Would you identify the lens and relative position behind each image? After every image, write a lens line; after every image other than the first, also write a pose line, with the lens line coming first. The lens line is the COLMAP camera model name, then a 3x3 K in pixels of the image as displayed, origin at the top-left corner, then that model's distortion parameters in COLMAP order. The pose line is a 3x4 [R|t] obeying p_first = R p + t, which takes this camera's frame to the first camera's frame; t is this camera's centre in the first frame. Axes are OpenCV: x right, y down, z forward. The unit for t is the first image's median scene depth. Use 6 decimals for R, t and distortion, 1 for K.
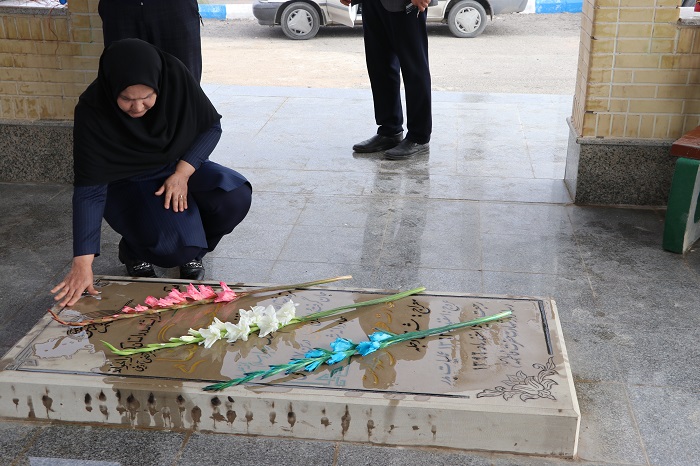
lens RADIAL K [[879.0, 0, 352.1], [0, 879.0, 236.7], [0, 0, 1]] dist [0.076420, 0.000000]
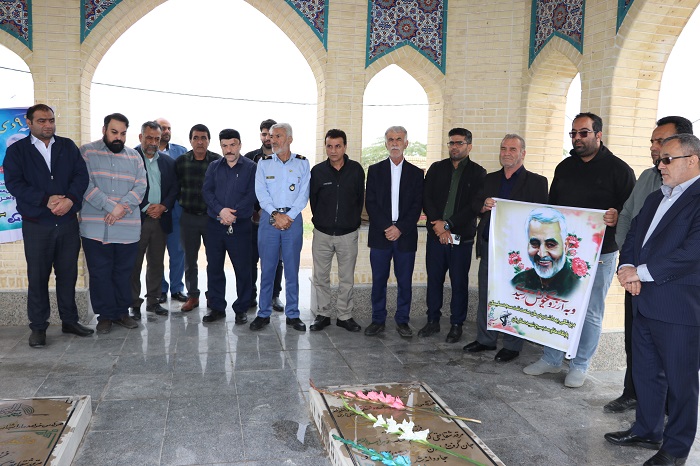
lens RADIAL K [[581.9, 0, 347.3], [0, 581.9, 238.1], [0, 0, 1]] dist [-0.181647, 0.157598]
pose [[0.346116, 0.137610, -0.928045, 0.864839], [-0.375322, 0.926891, -0.002538, -0.207733], [0.859847, 0.349194, 0.372460, 0.443028]]
